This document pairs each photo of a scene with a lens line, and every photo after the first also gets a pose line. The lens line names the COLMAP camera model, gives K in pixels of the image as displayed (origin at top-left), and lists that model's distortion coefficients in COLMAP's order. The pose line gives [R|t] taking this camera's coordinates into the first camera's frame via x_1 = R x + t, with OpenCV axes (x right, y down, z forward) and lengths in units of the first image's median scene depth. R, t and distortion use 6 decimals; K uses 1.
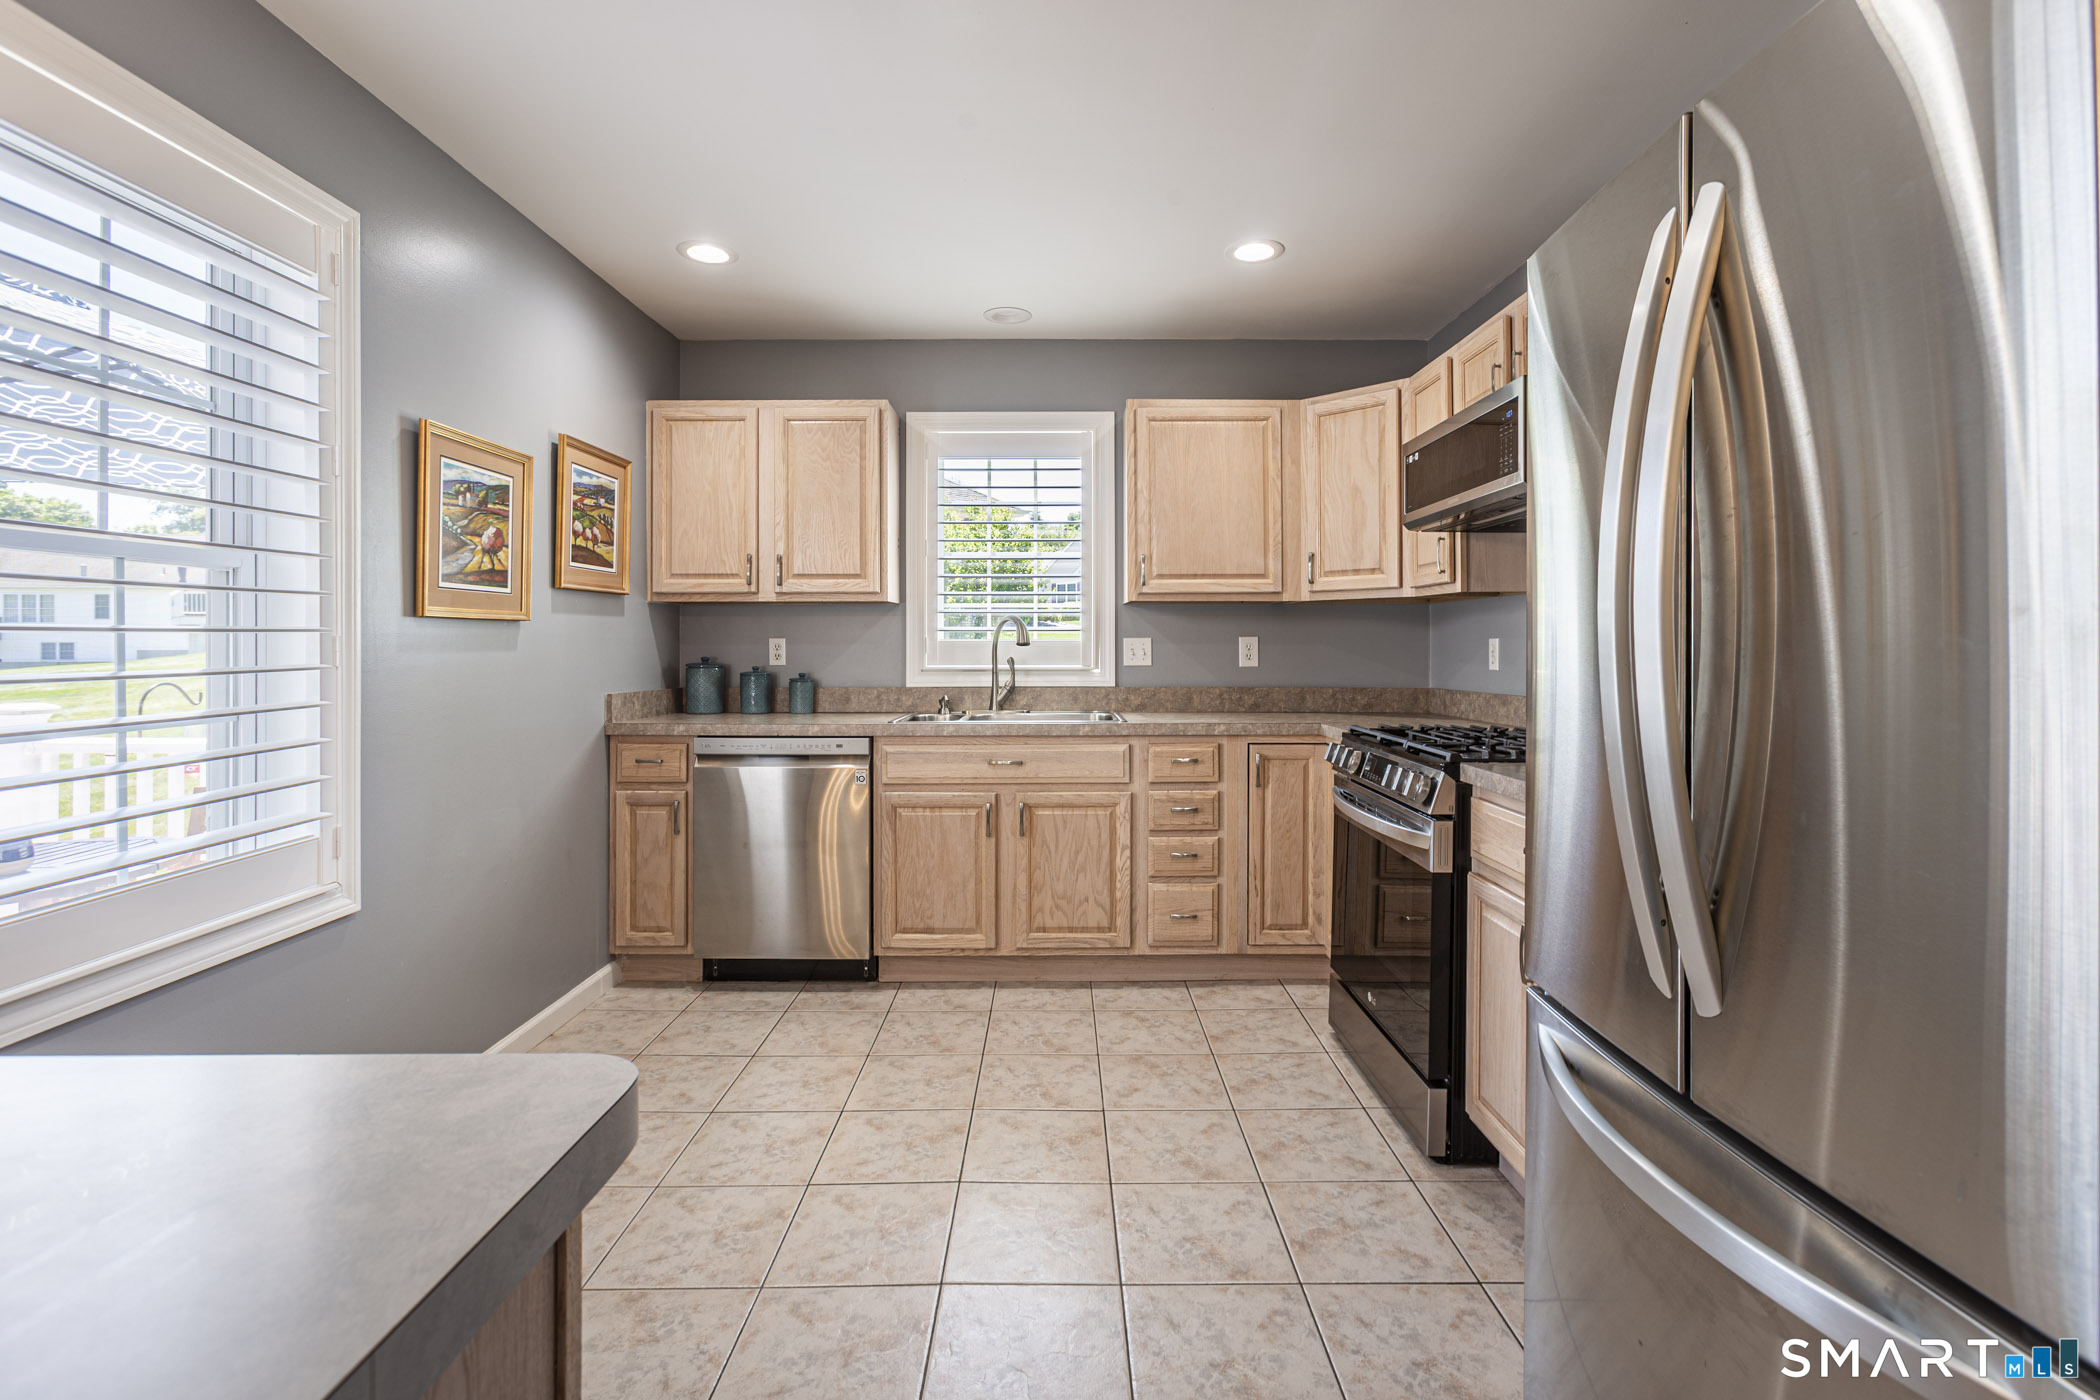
lens RADIAL K [[943.1, 0, 1028.4], [0, 943.1, 639.8], [0, 0, 1]] dist [-0.017917, 0.010745]
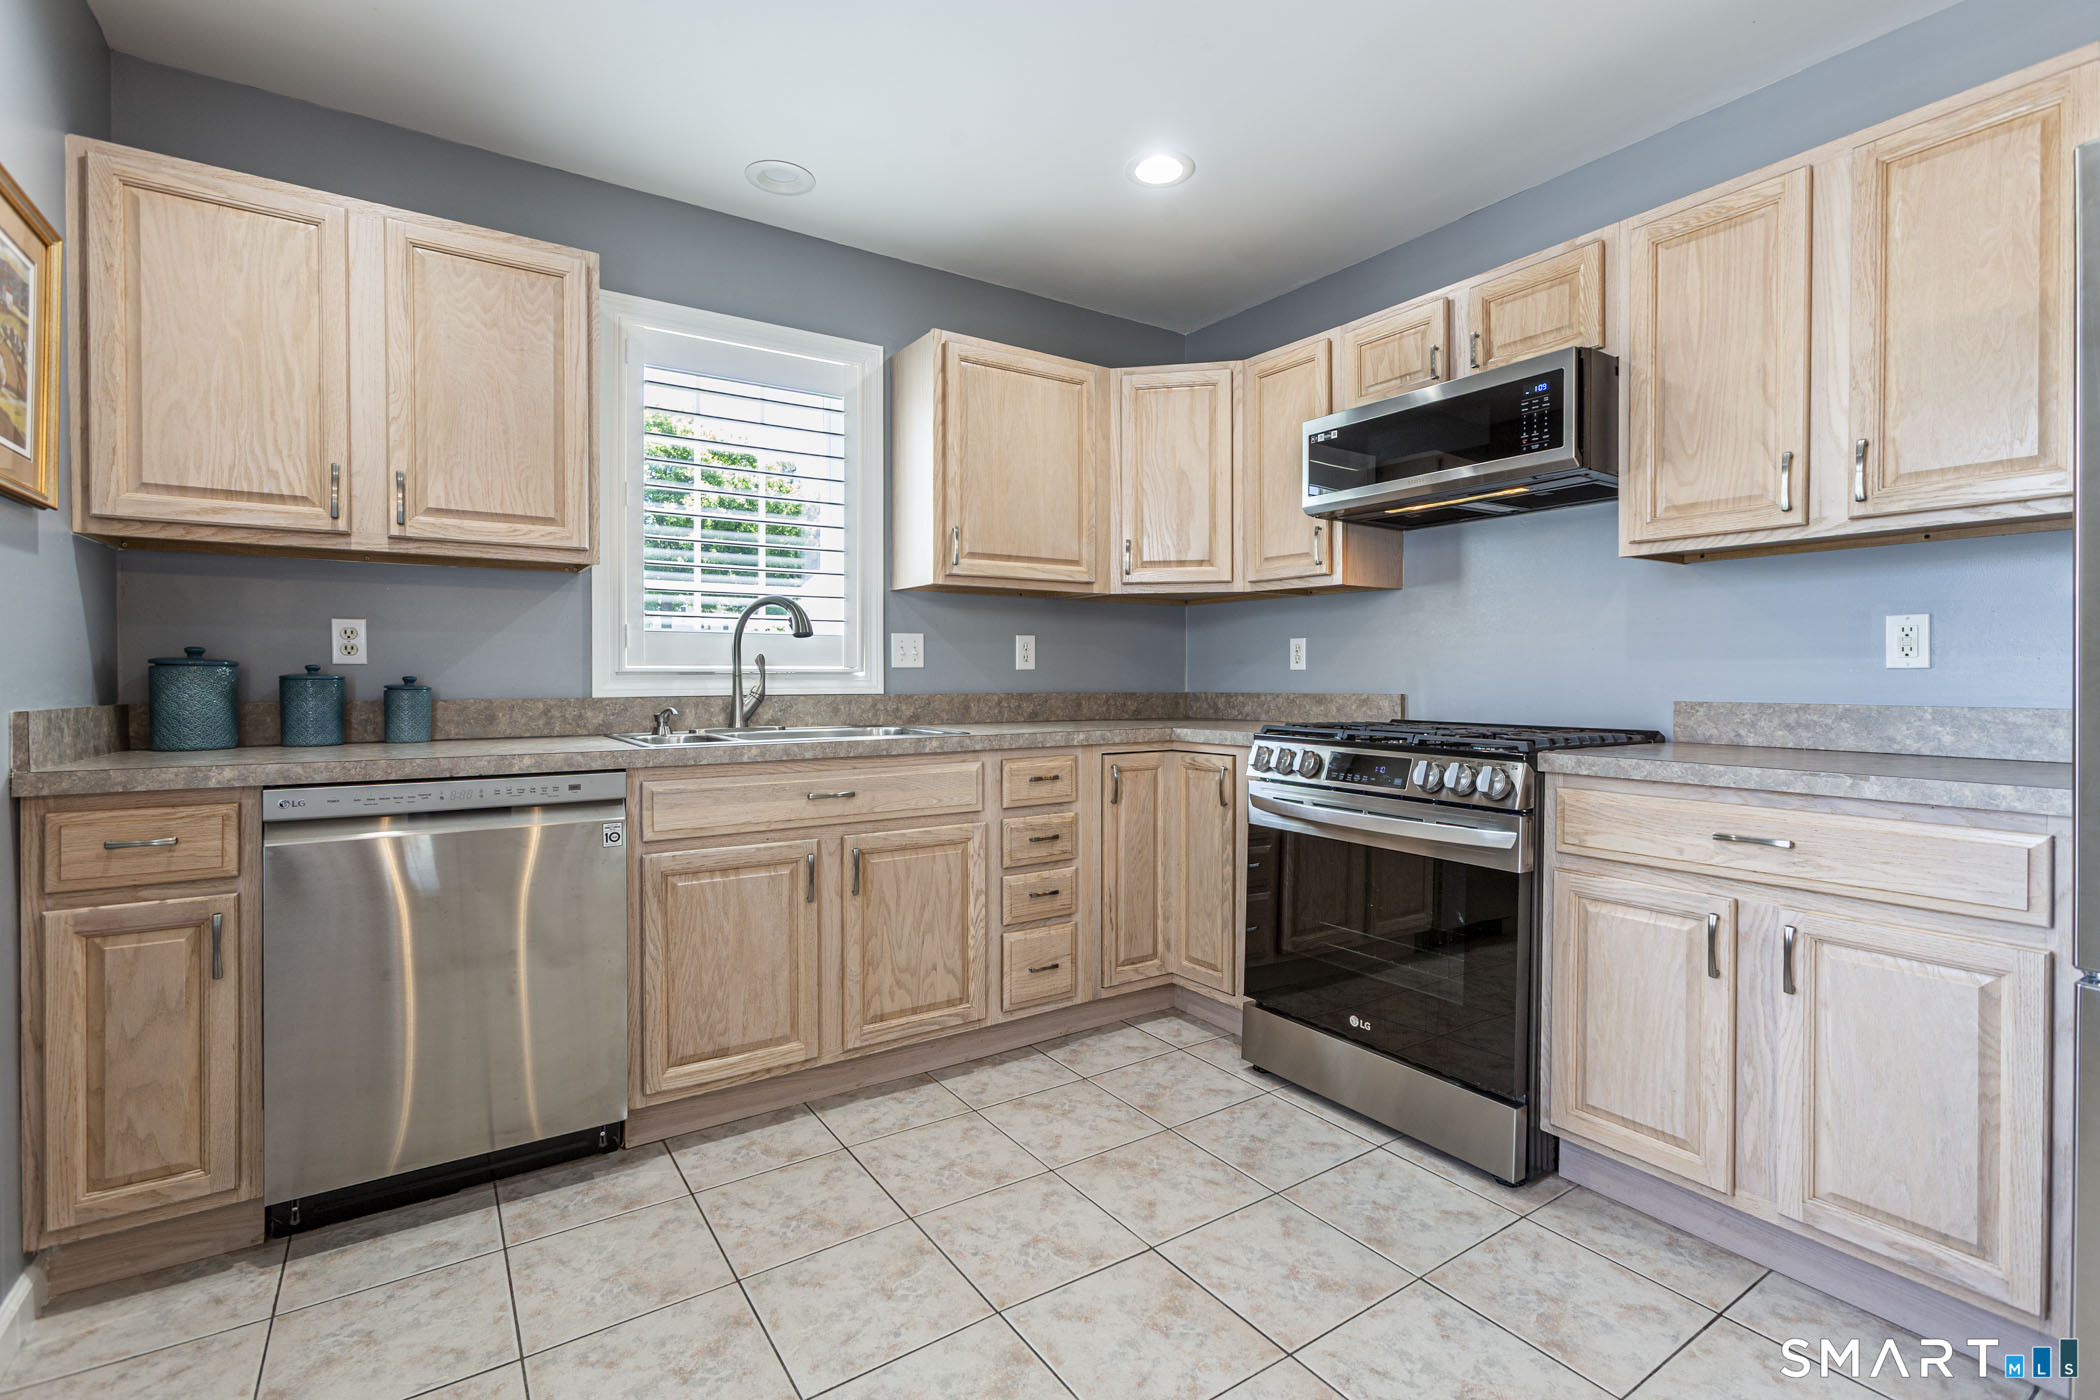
lens RADIAL K [[943.1, 0, 1039.0], [0, 943.1, 681.6], [0, 0, 1]] dist [-0.017917, 0.010745]
pose [[0.823896, -0.001305, 0.566740, -0.291128], [-0.007400, 0.999887, 0.013059, 0.032735], [-0.566693, -0.014953, 0.823793, 0.317398]]
